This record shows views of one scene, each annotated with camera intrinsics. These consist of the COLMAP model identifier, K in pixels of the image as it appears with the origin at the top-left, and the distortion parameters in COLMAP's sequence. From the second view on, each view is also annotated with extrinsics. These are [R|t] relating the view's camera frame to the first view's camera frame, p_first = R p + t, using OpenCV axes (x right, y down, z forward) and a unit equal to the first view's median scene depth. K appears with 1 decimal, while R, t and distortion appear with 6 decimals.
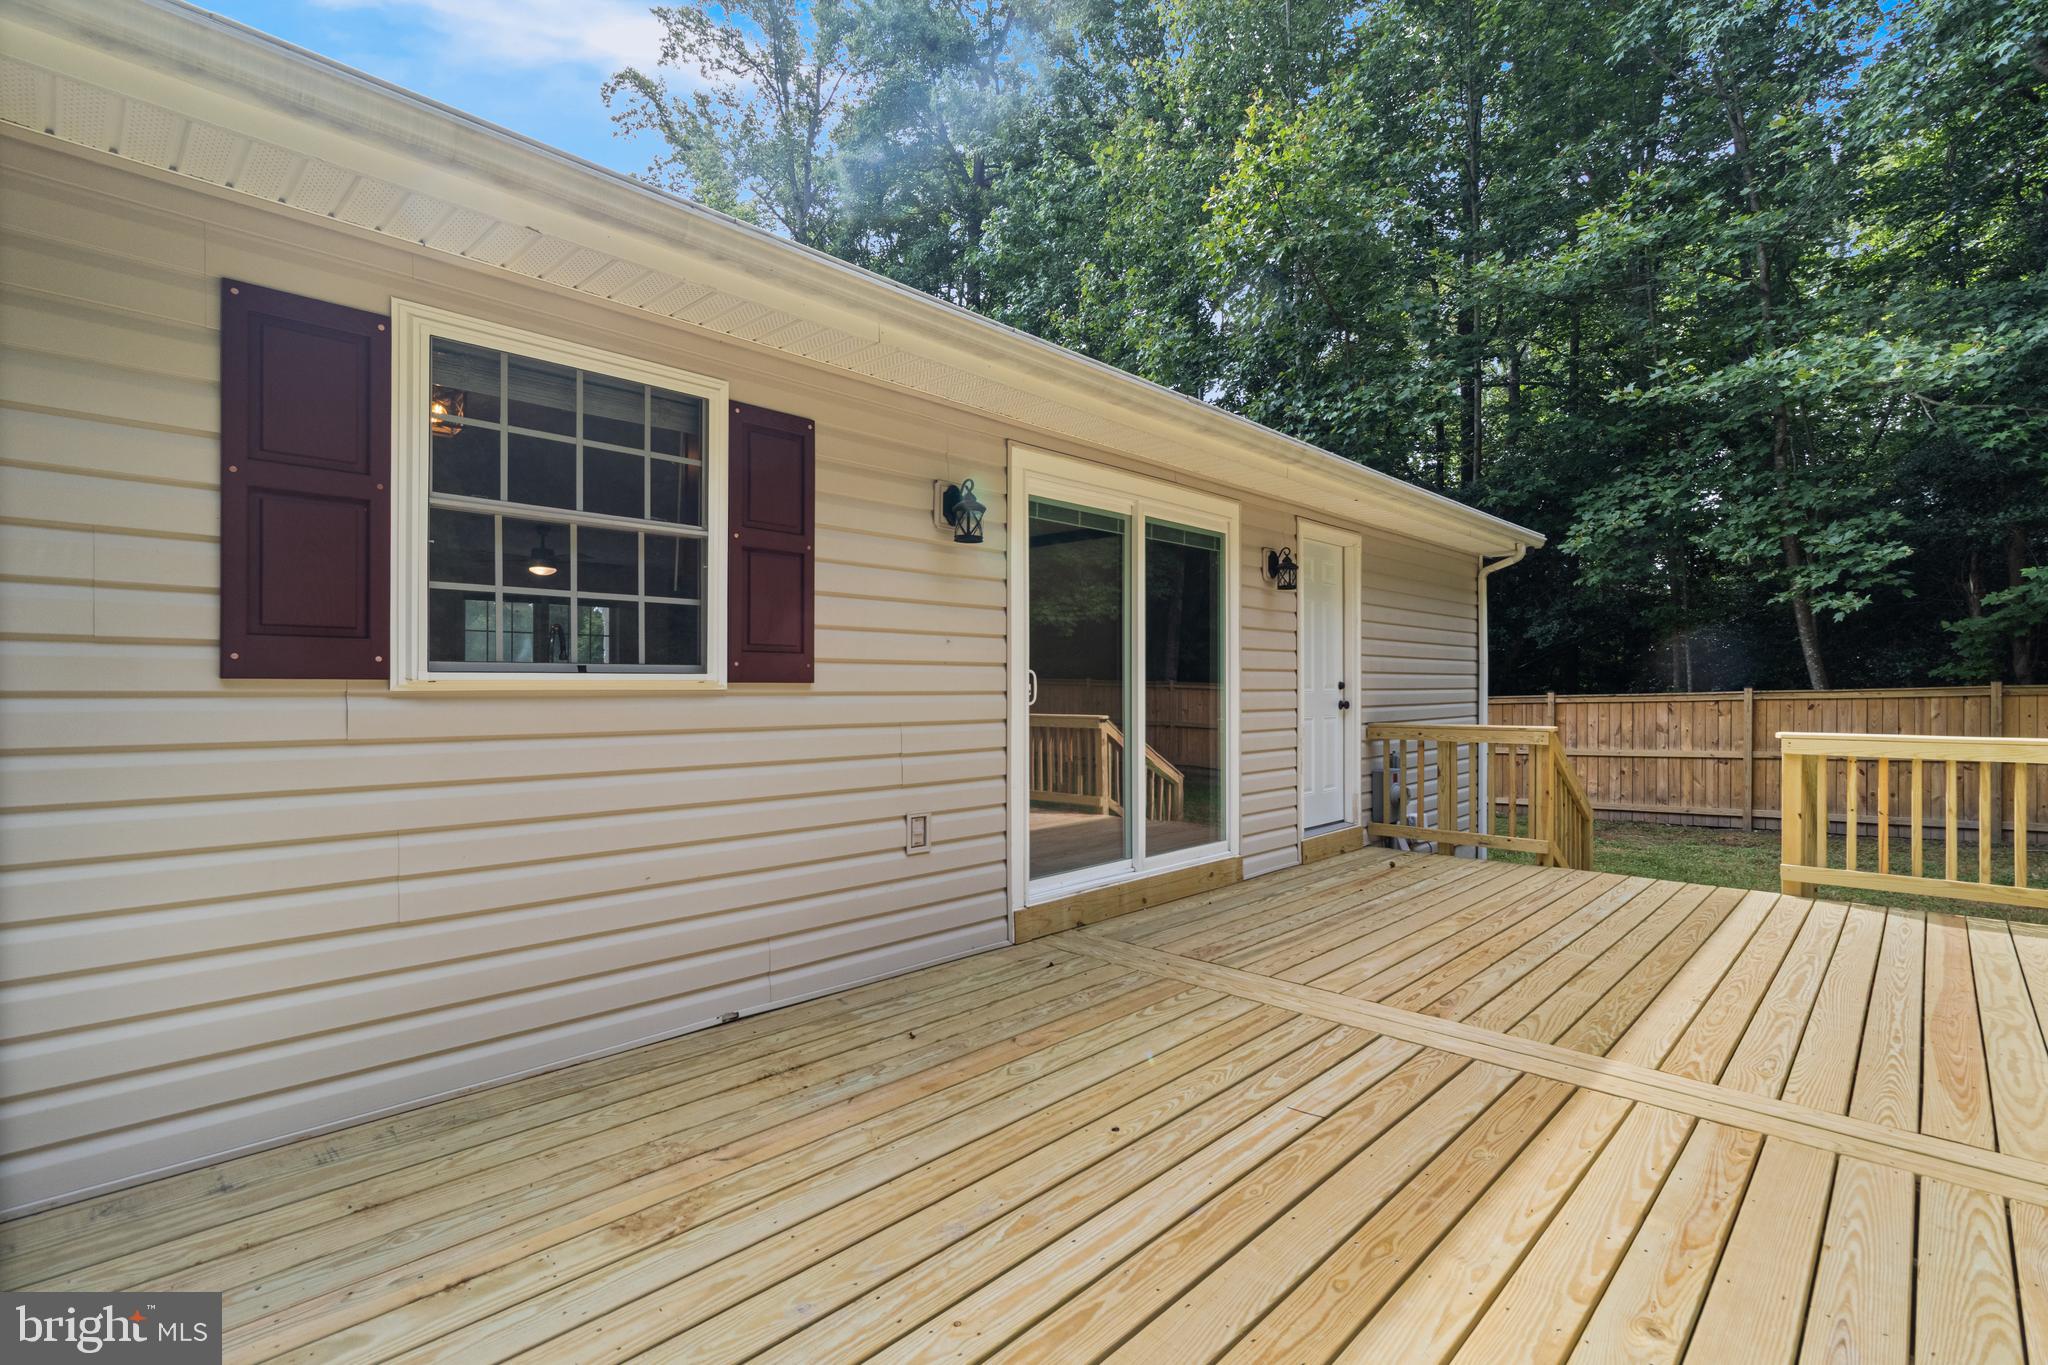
lens RADIAL K [[954.7, 0, 1035.0], [0, 954.7, 689.2], [0, 0, 1]] dist [0.002012, -0.000075]
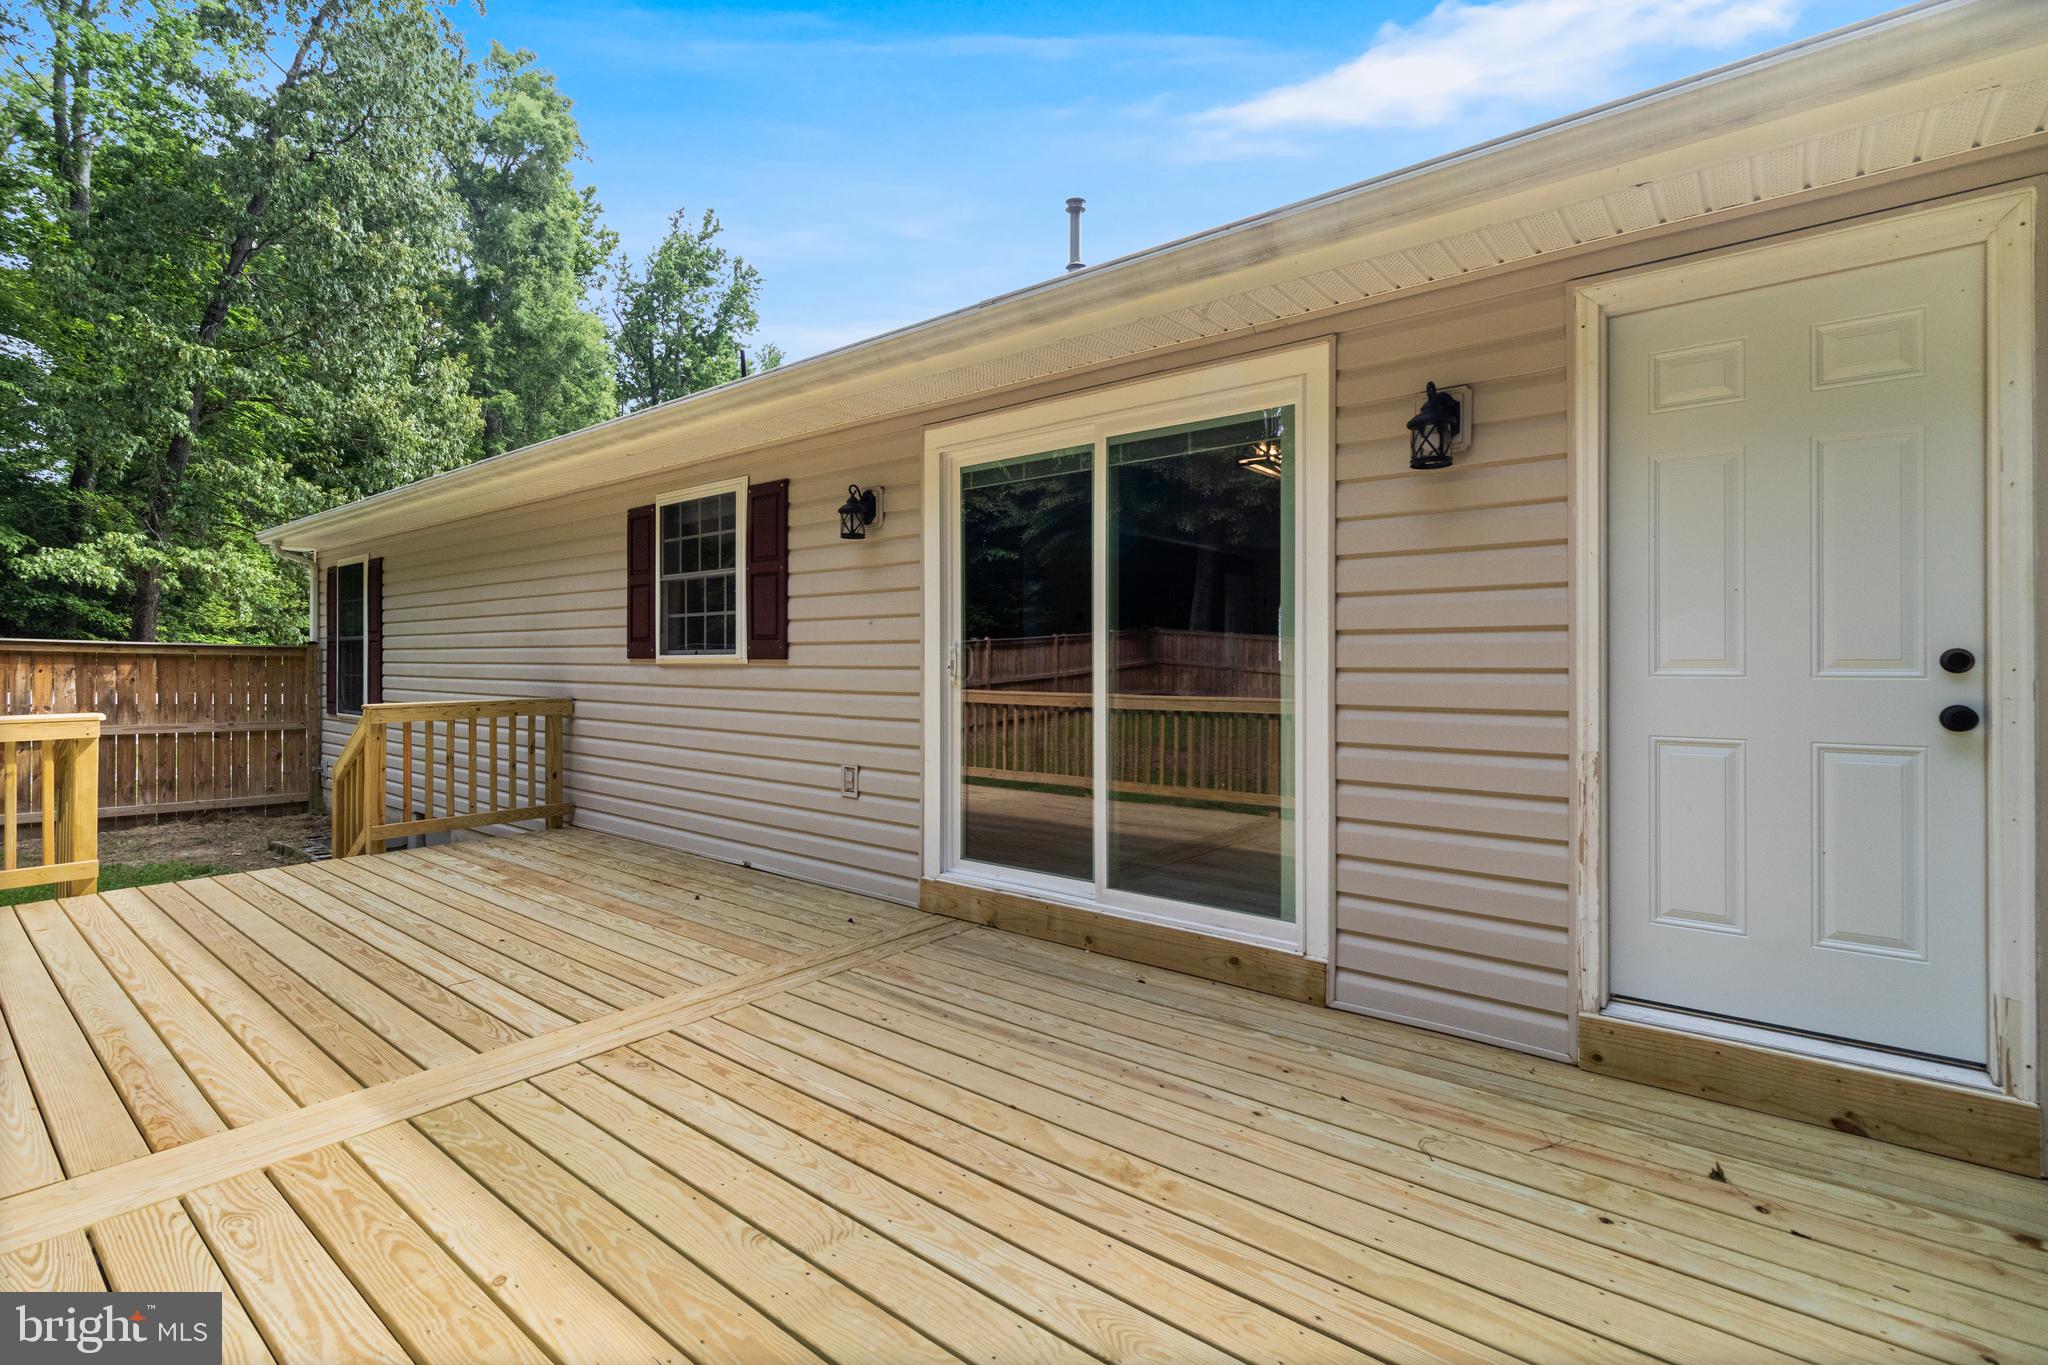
lens RADIAL K [[954.7, 0, 1032.8], [0, 954.7, 666.8], [0, 0, 1]] dist [0.002012, -0.000075]
pose [[0.067400, 0.006275, -0.997706, 1.234685], [-0.003566, 0.999975, 0.006049, -0.005351], [0.997720, 0.003150, 0.067421, 1.266138]]
